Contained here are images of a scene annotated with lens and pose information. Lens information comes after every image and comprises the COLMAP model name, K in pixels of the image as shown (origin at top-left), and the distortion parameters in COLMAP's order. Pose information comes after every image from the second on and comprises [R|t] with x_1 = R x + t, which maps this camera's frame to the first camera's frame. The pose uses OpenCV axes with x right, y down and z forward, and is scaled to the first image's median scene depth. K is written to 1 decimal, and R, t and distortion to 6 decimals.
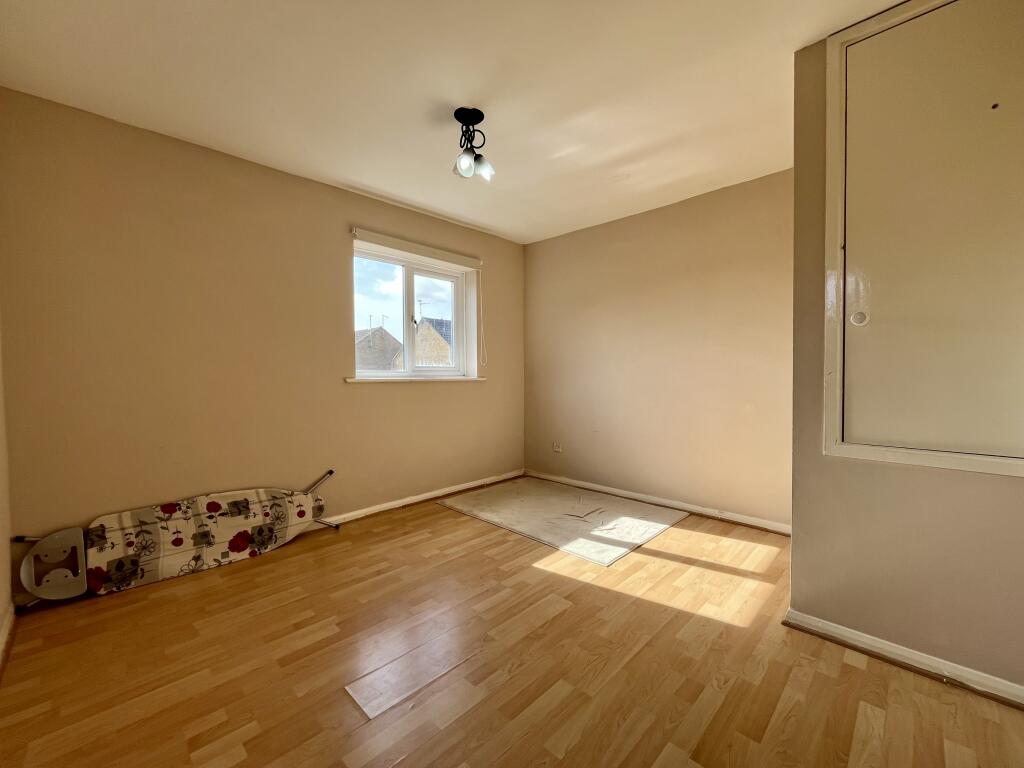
lens RADIAL K [[413.1, 0, 512.0], [0, 413.1, 384.0], [0, 0, 1]] dist [-0.001739, -0.000266]
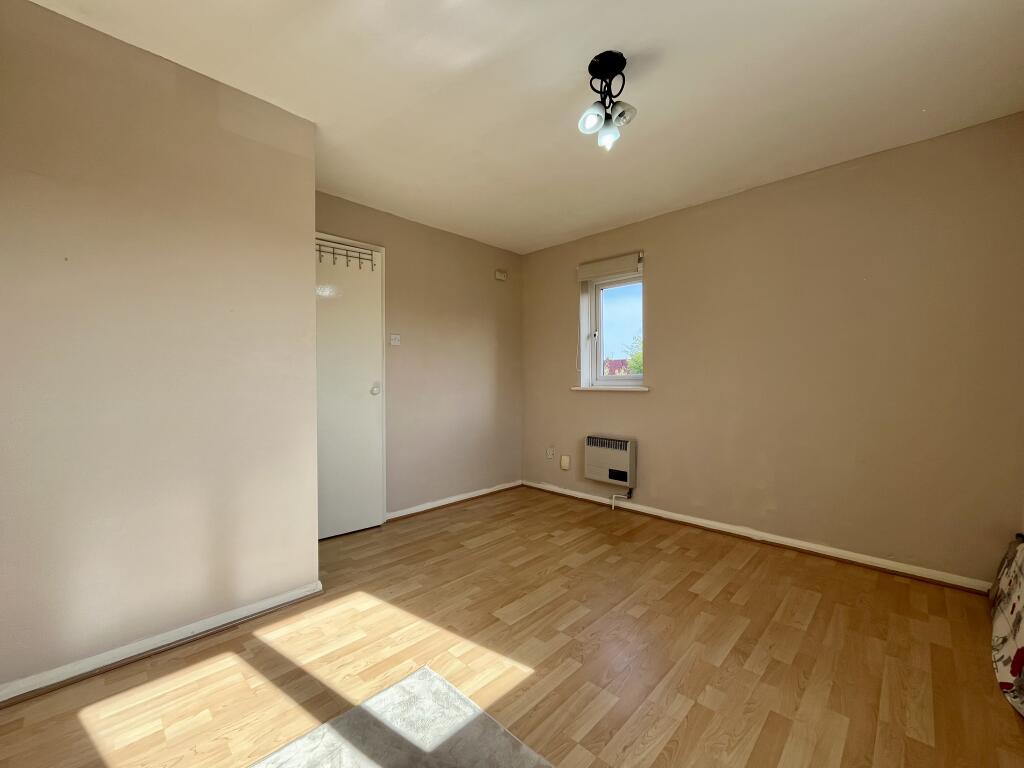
lens RADIAL K [[413.1, 0, 512.0], [0, 413.1, 384.0], [0, 0, 1]] dist [-0.001739, -0.000266]
pose [[-0.999970, 0.006389, -0.004265, 0.094656], [0.006239, 0.999387, 0.034462, -0.055373], [0.004482, 0.034434, -0.999397, 1.862604]]
